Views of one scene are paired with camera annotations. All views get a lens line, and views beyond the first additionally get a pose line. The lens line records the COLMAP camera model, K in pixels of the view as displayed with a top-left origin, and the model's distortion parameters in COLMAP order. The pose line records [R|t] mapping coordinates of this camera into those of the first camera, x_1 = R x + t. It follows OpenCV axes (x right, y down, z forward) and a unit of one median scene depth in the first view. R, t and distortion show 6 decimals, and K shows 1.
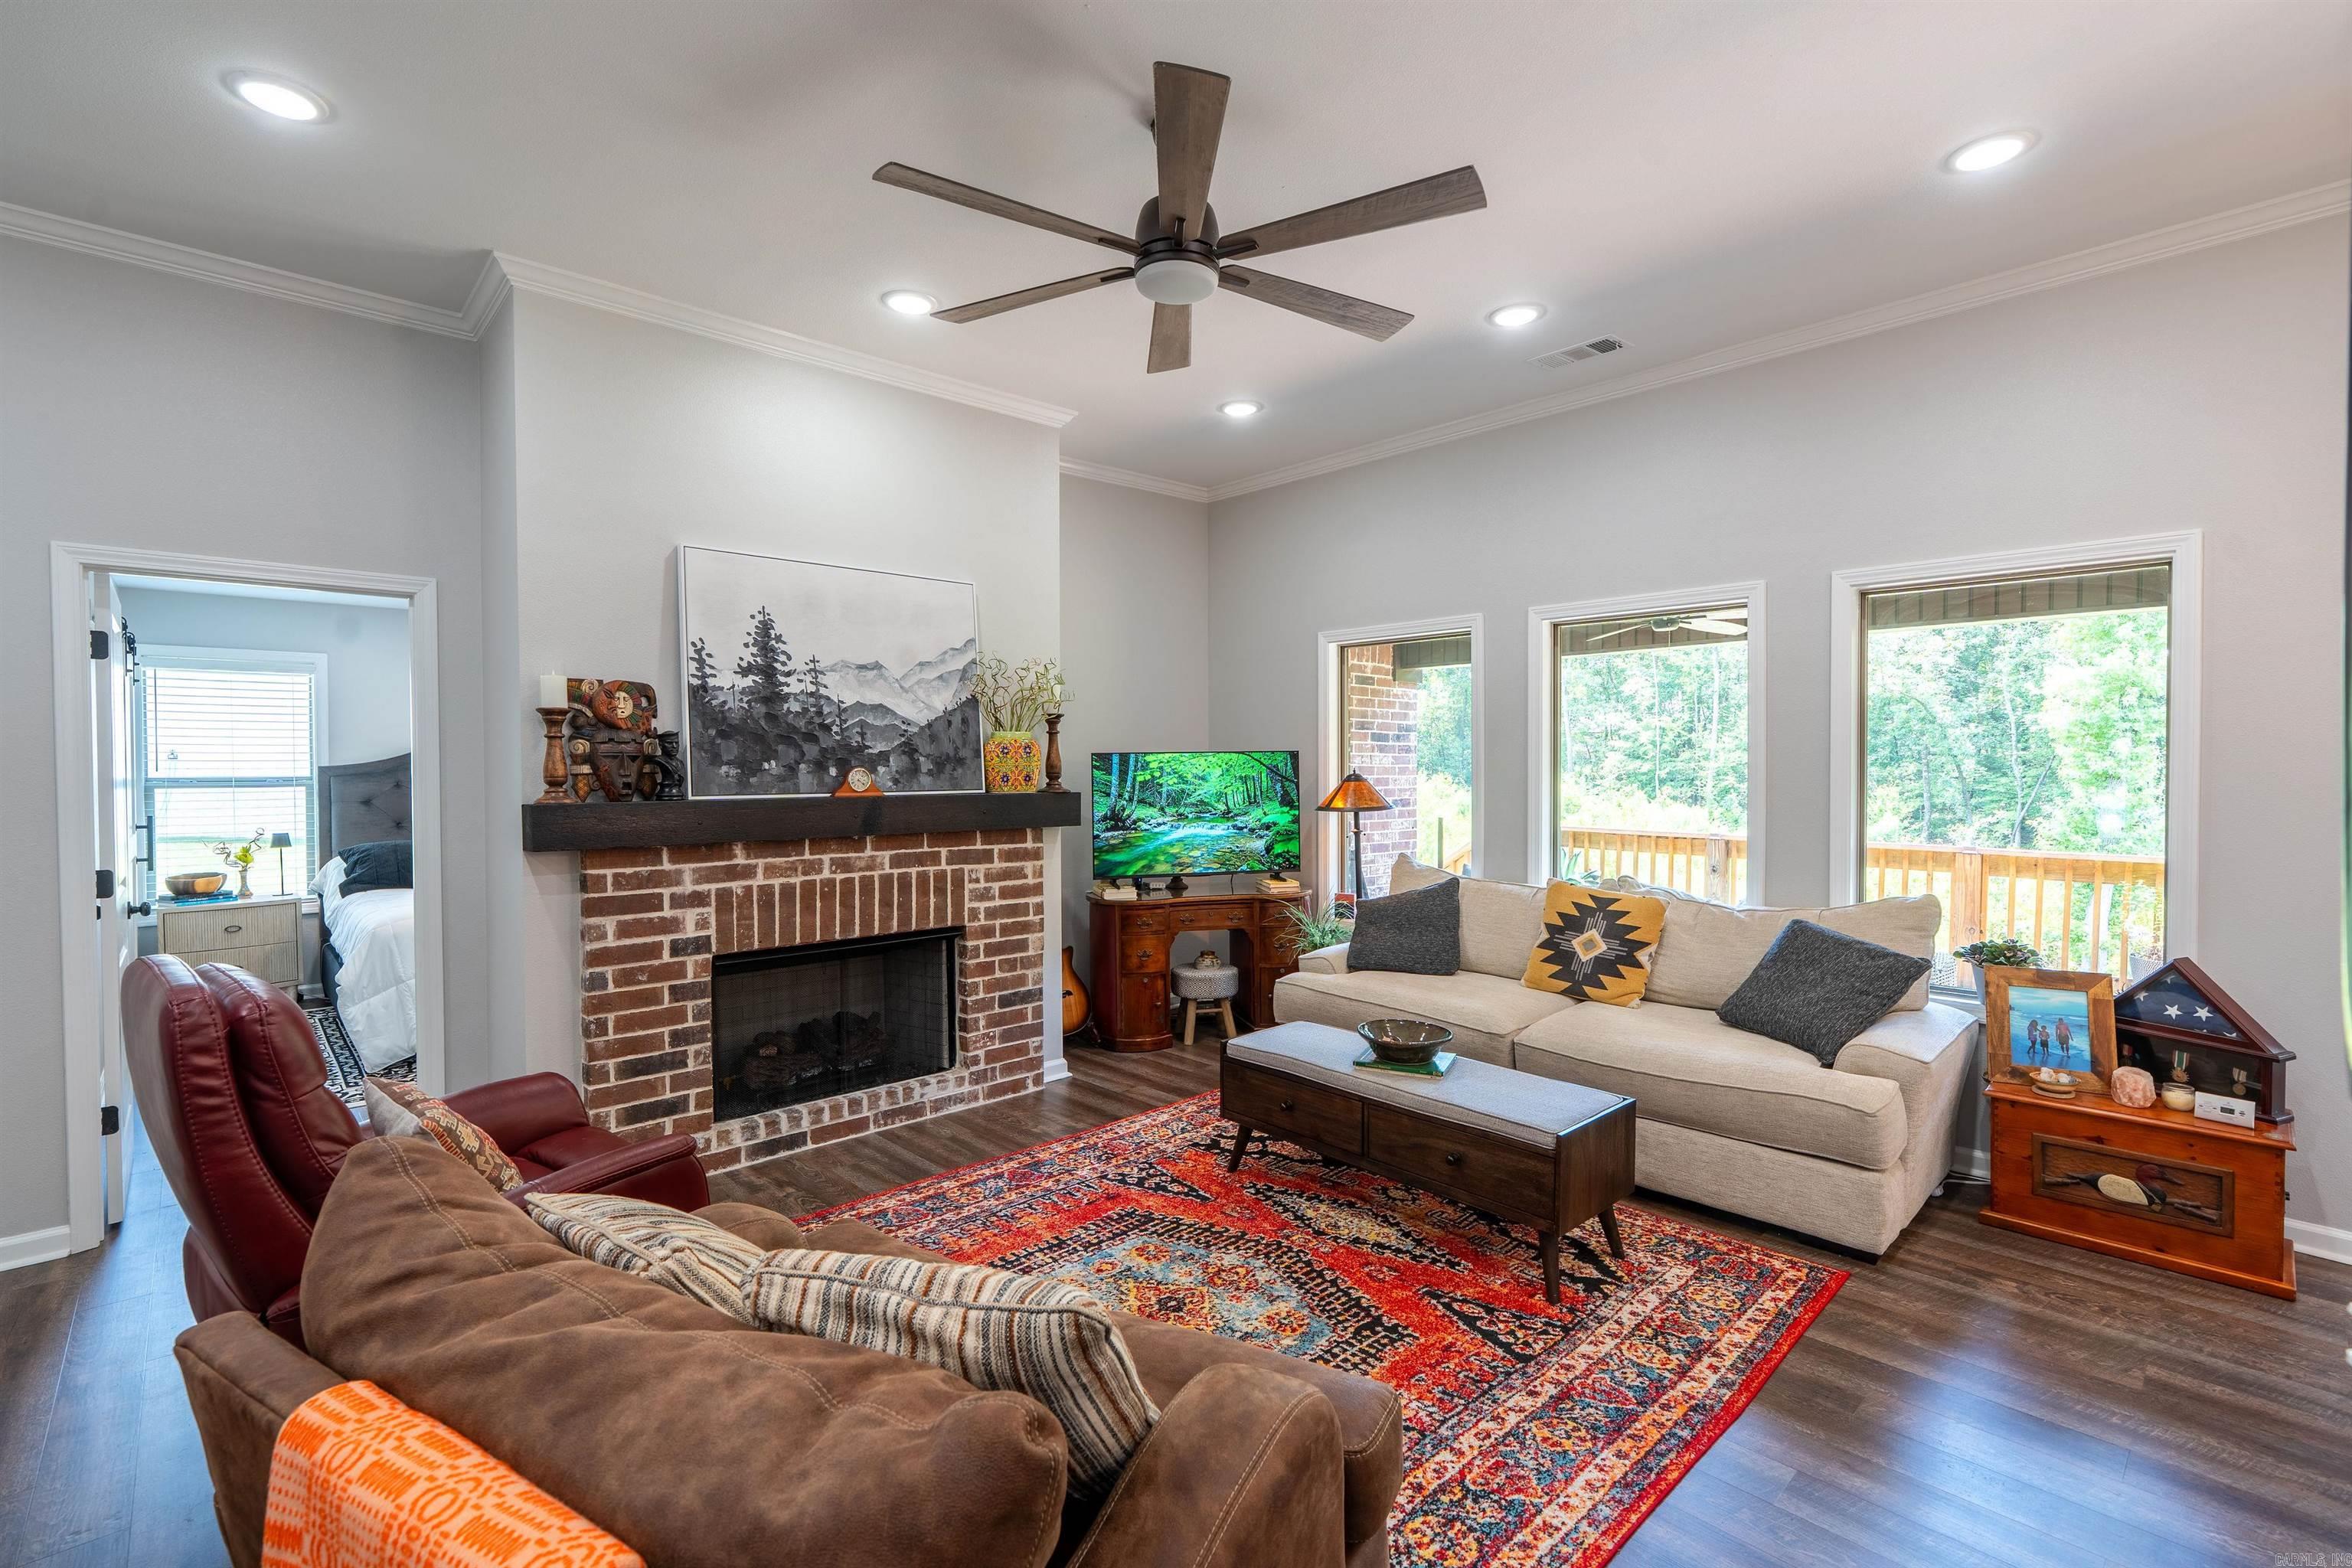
lens RADIAL K [[1050.2, 0, 1174.3], [0, 1050.2, 784.1], [0, 0, 1]] dist [-0.011416, 0.006264]
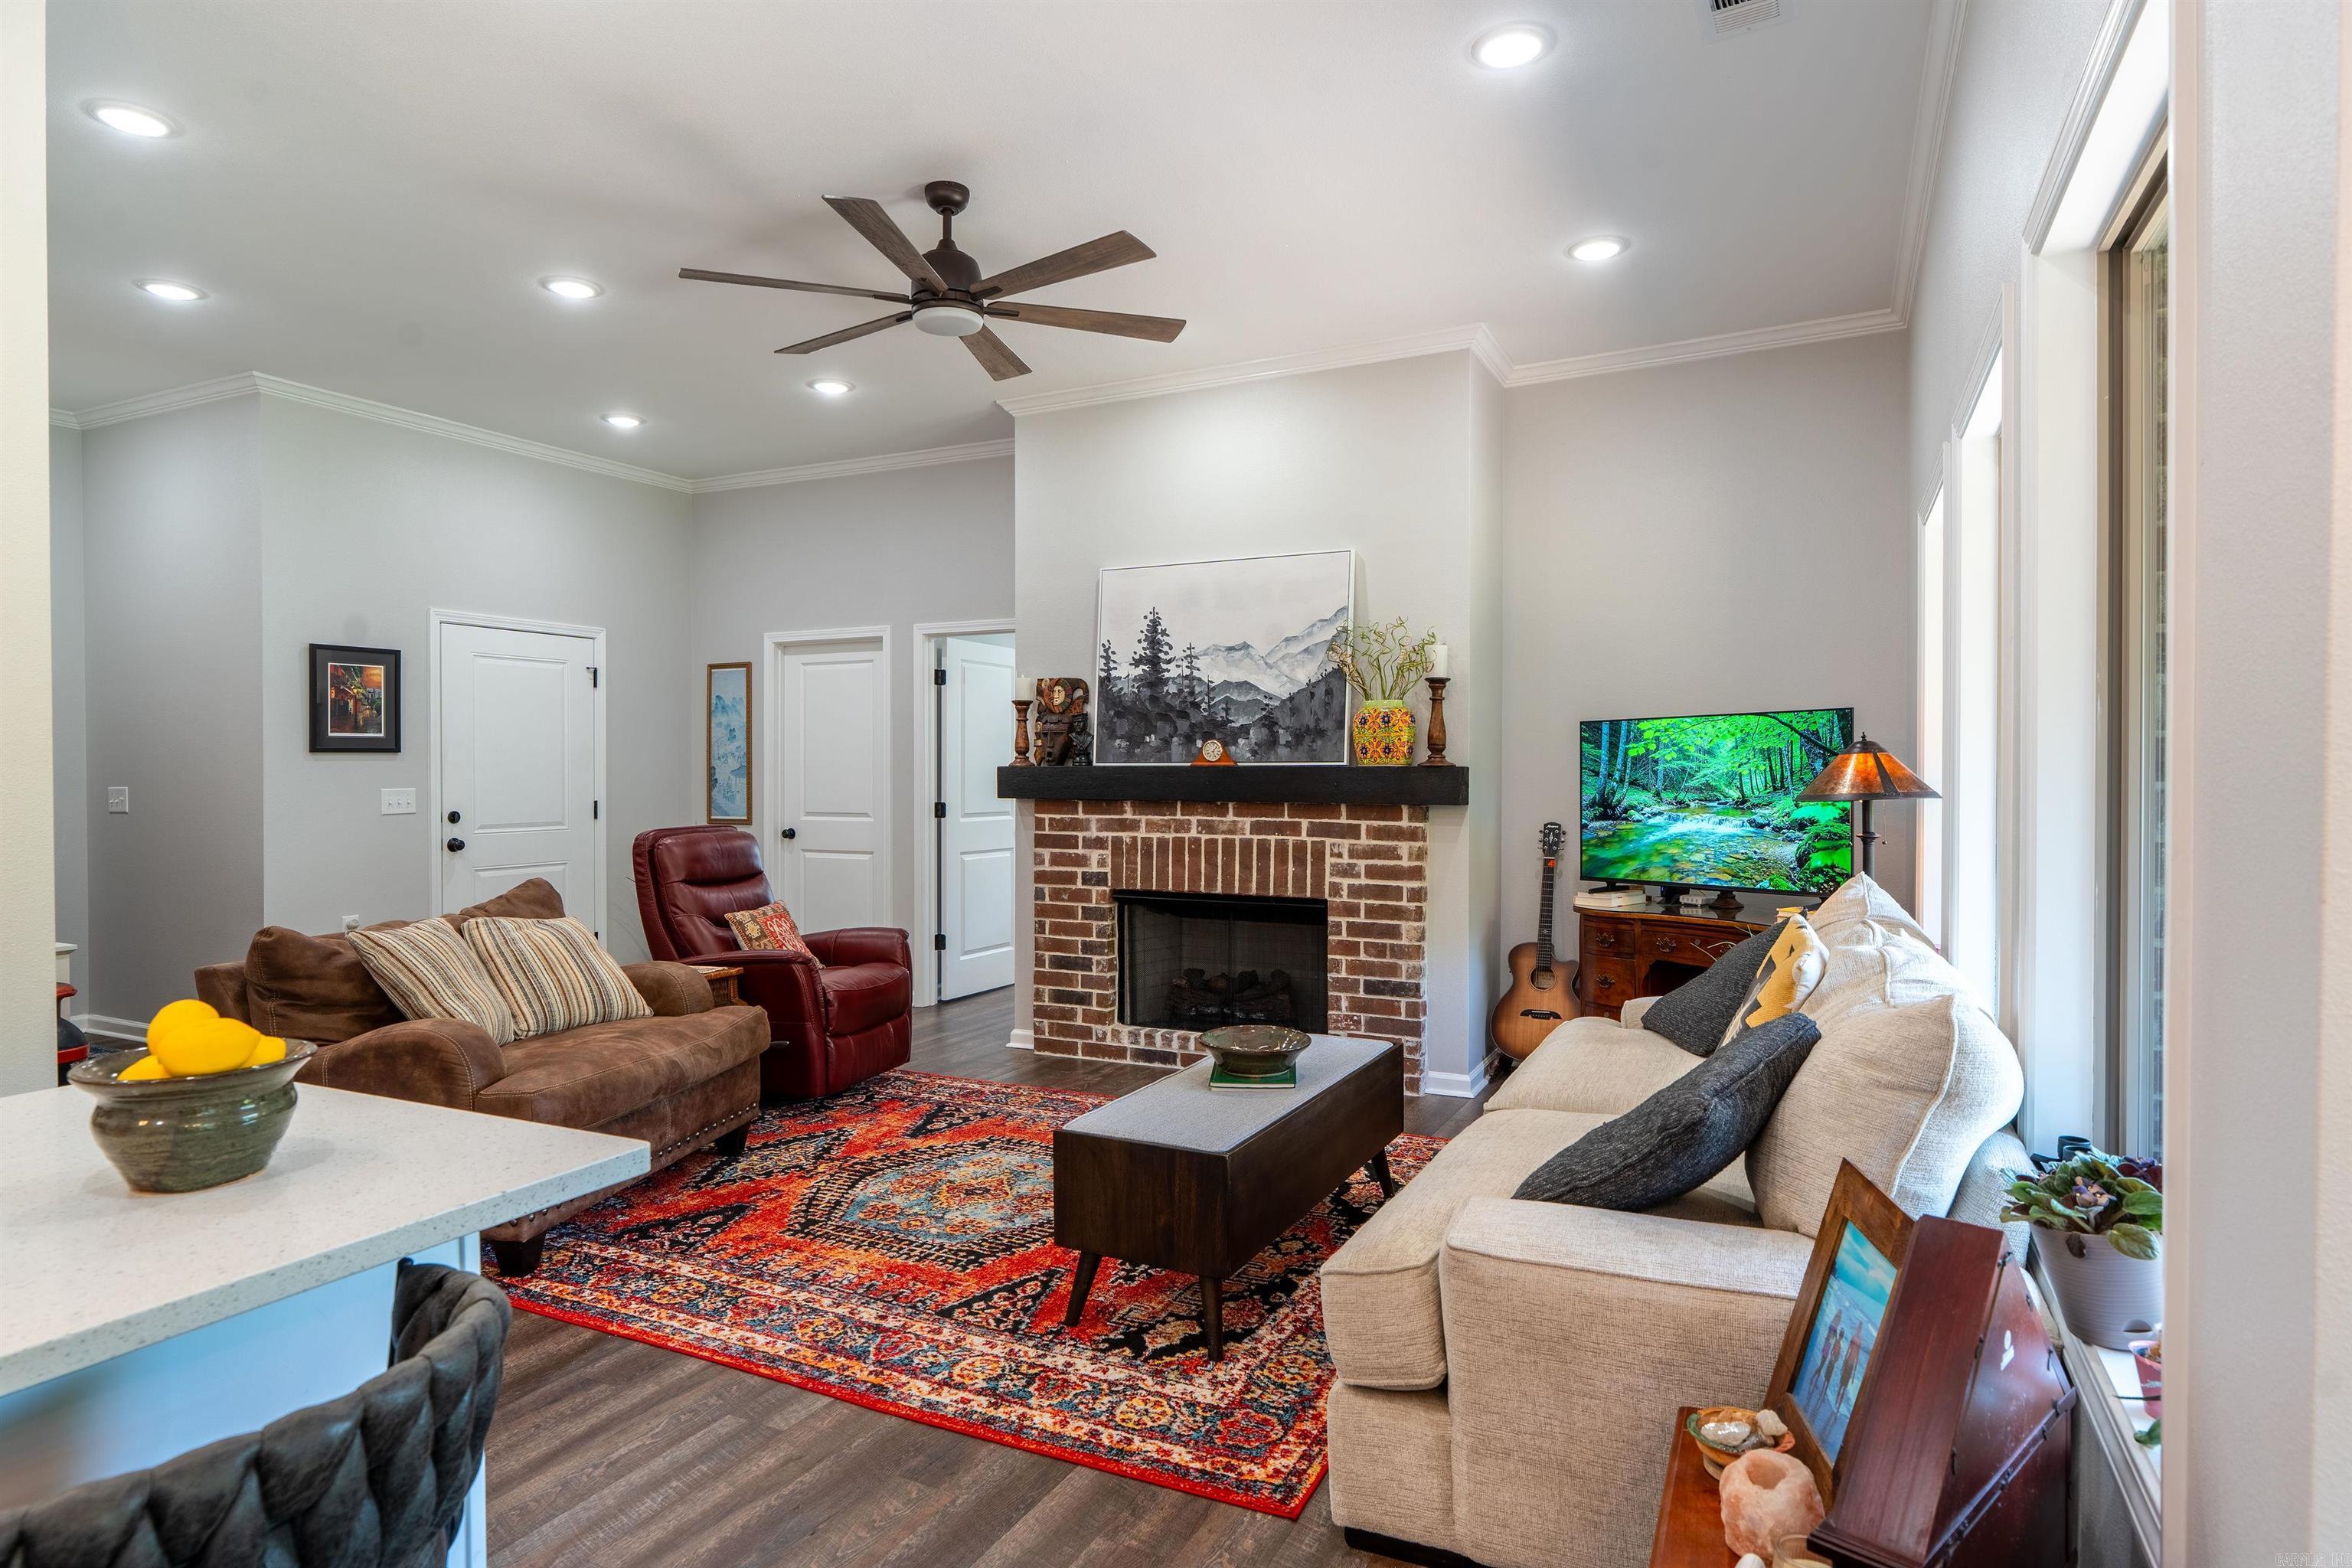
lens RADIAL K [[1291.8, 0, 1173.3], [0, 1291.8, 783.9], [0, 0, 1]] dist [-0.002057, 0.000677]
pose [[0.348908, 0.012795, -0.937069, 1.056911], [-0.018328, 0.999809, 0.006828, 0.024454], [0.936978, 0.014792, 0.349076, 0.524975]]
